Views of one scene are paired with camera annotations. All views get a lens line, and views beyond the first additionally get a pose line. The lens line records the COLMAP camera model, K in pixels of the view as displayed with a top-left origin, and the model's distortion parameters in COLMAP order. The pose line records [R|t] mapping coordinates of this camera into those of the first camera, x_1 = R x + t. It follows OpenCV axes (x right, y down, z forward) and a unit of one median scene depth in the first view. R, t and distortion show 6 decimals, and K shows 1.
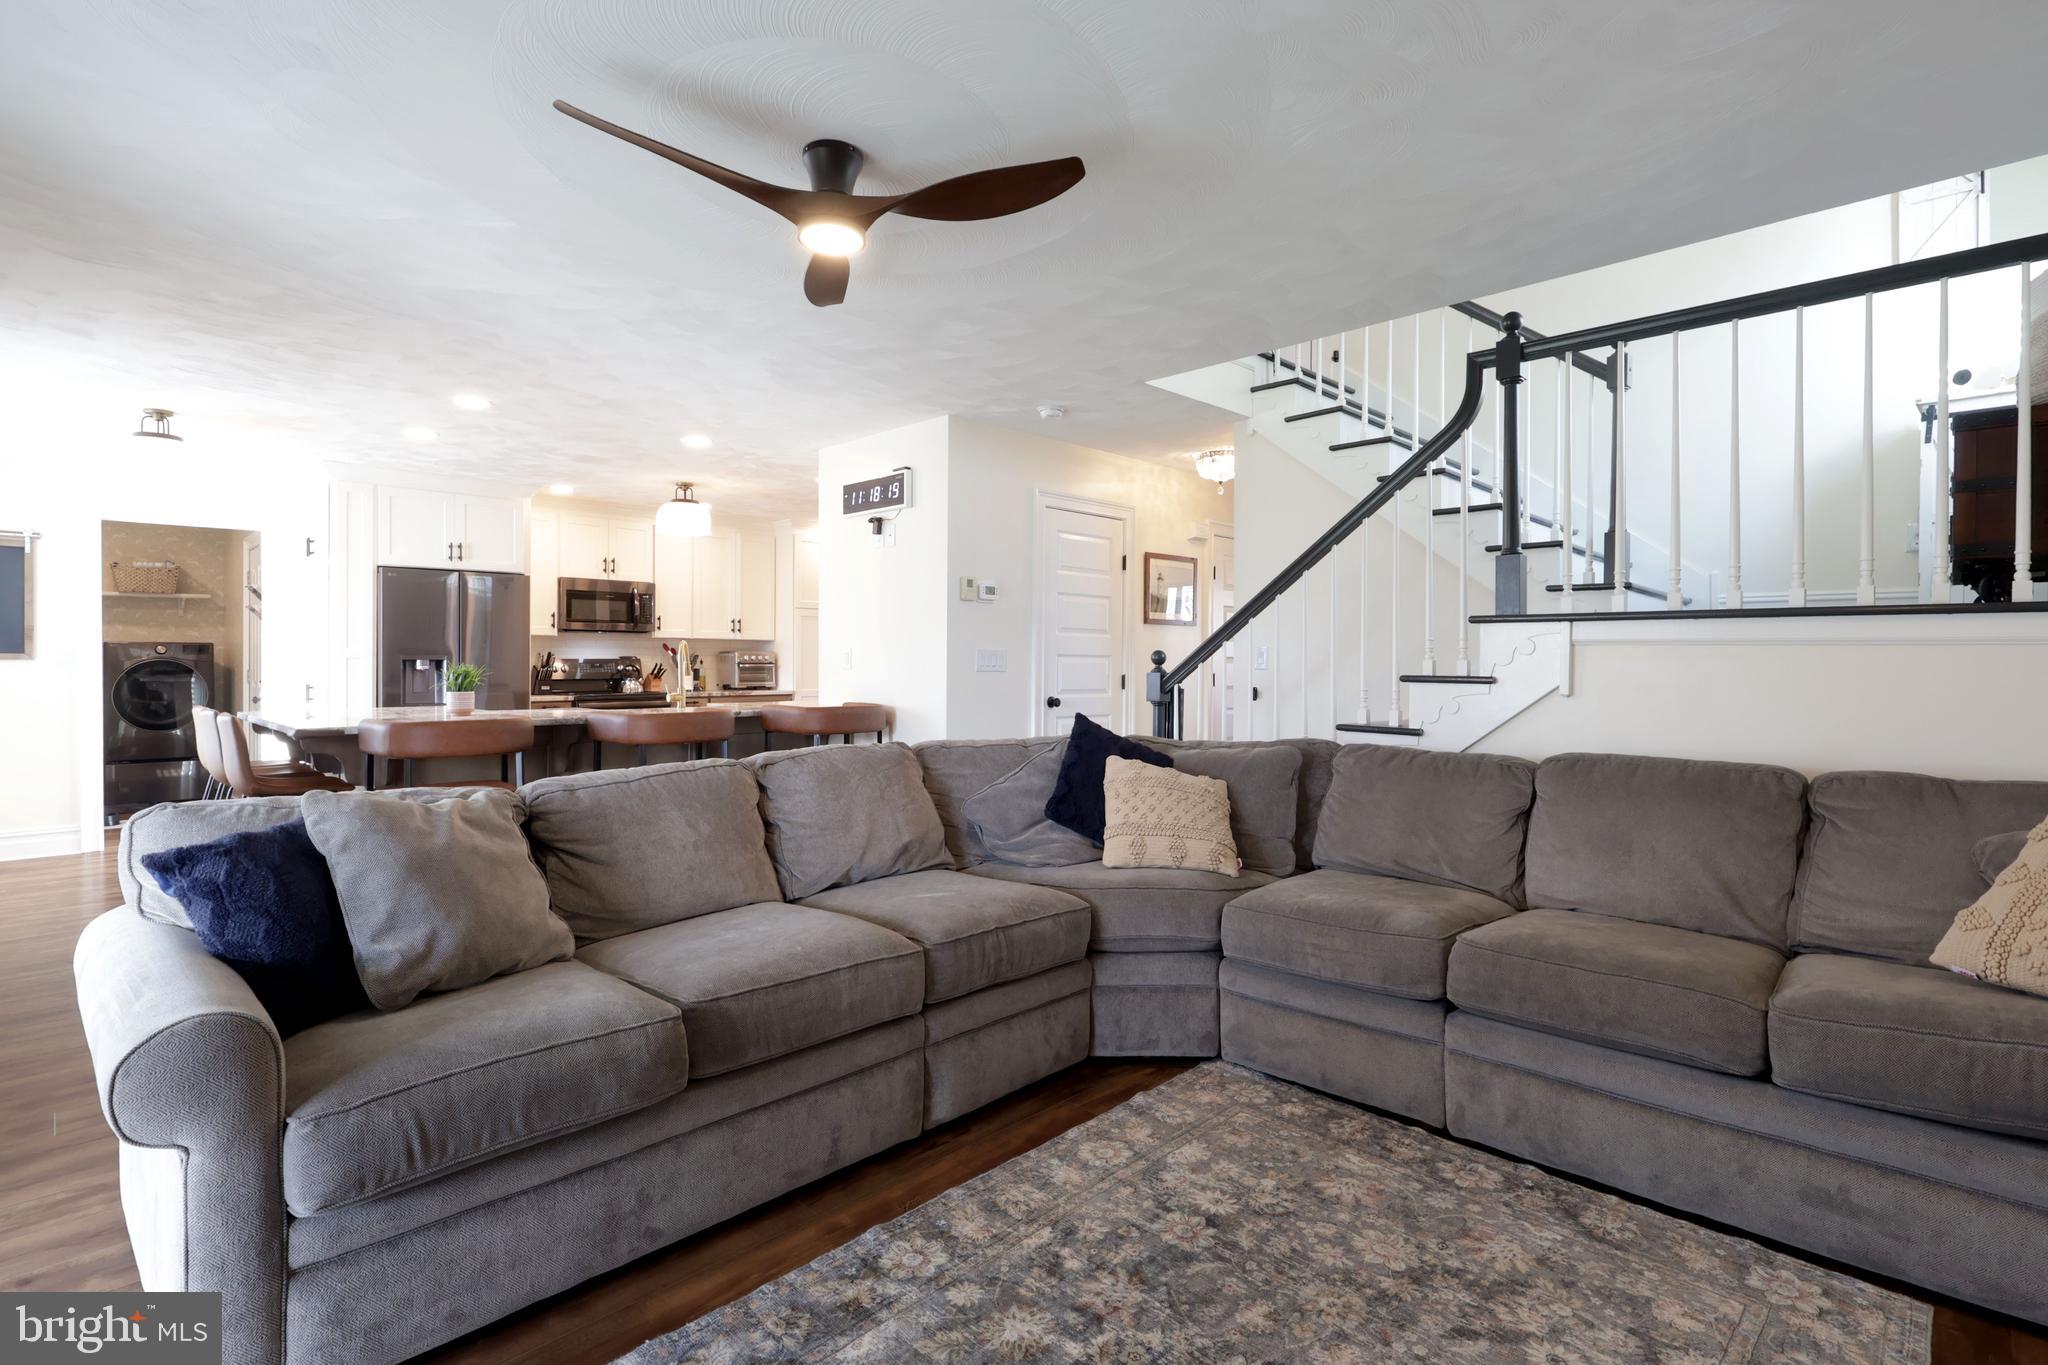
lens RADIAL K [[985.3, 0, 1024.9], [0, 985.3, 672.8], [0, 0, 1]] dist [0.010467, -0.000038]
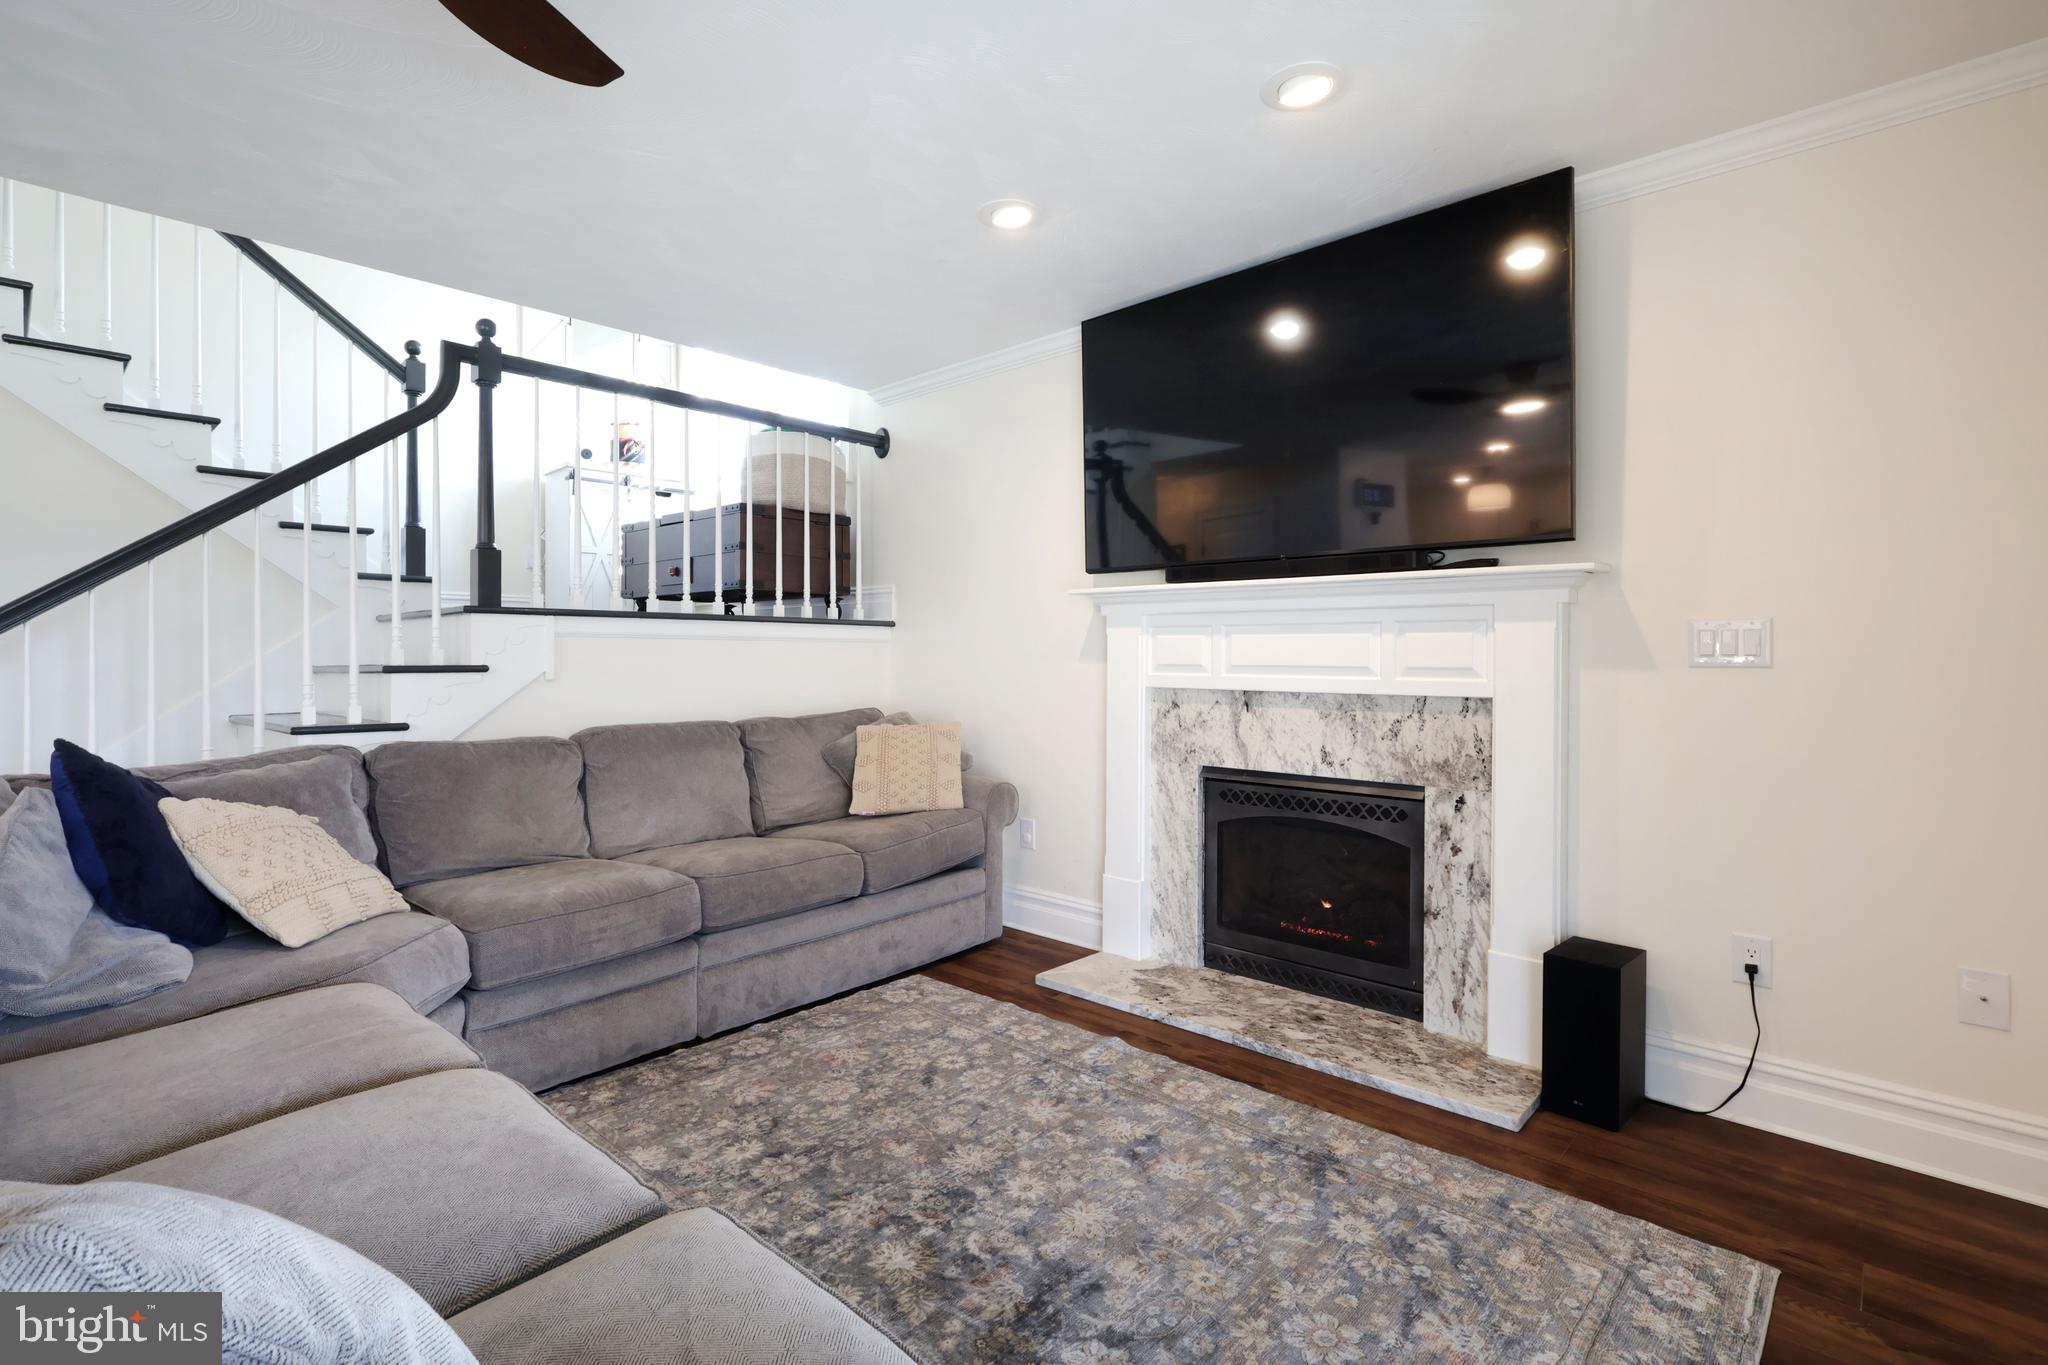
lens RADIAL K [[958.8, 0, 1032.0], [0, 958.8, 653.6], [0, 0, 1]] dist [-0.001910, 0.000188]
pose [[-0.035709, -0.004238, 0.999353, -0.307986], [0.012799, 0.999907, 0.004697, -0.003072], [-0.999280, 0.012958, -0.035652, 0.255151]]
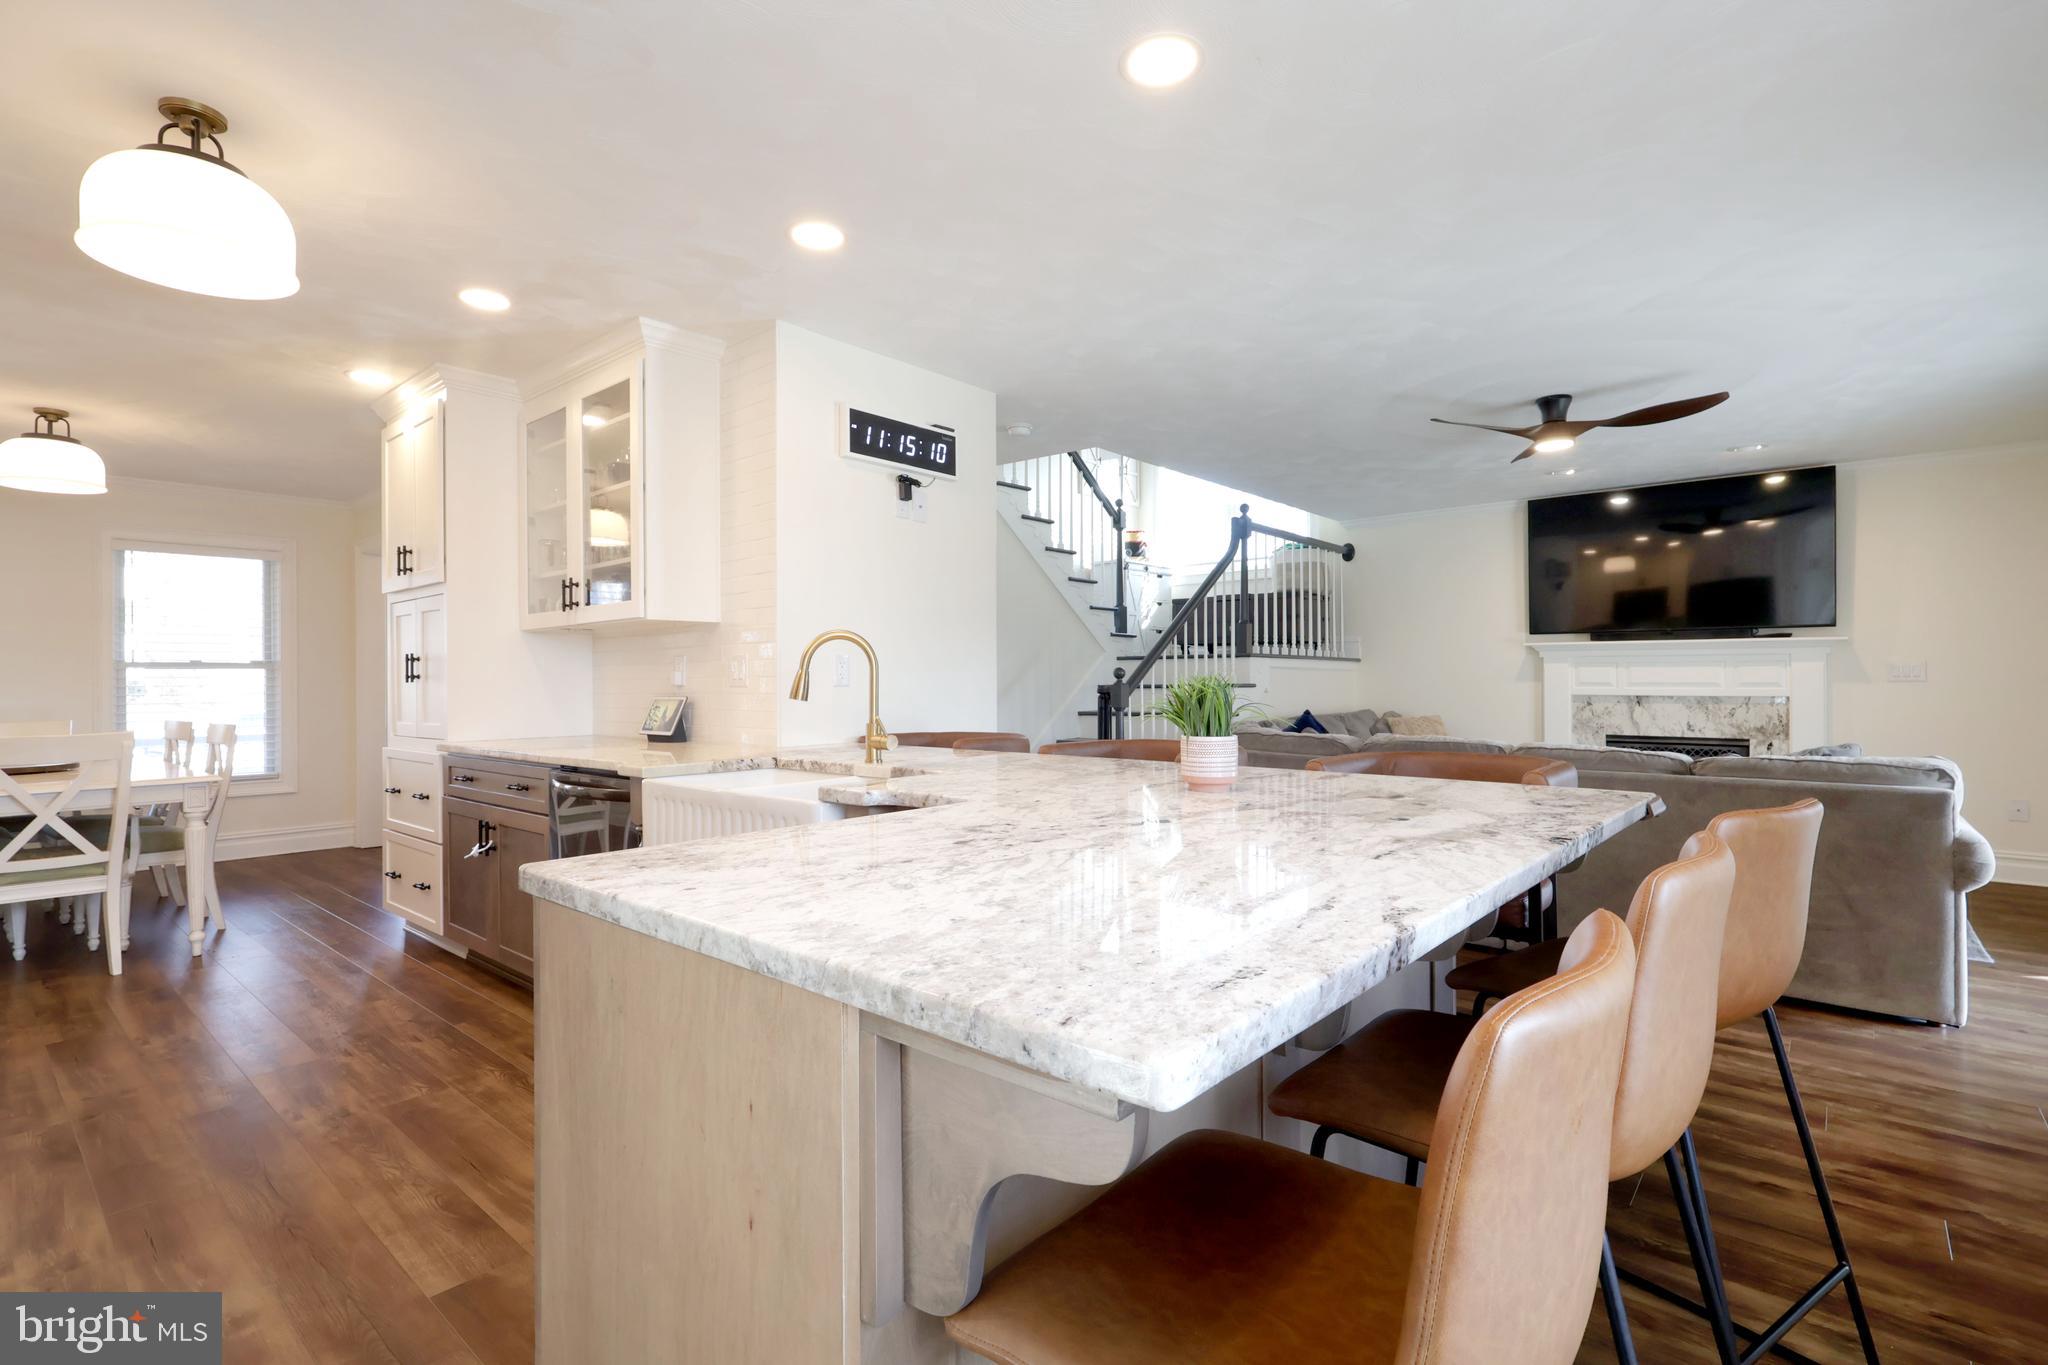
lens RADIAL K [[958.8, 0, 1032.0], [0, 958.8, 653.6], [0, 0, 1]] dist [-0.001910, 0.000188]
pose [[-0.078699, 0.024529, 0.996597, -0.830076], [0.012602, 0.999642, -0.023609, -0.008701], [-0.996819, 0.010701, -0.078980, 0.930872]]
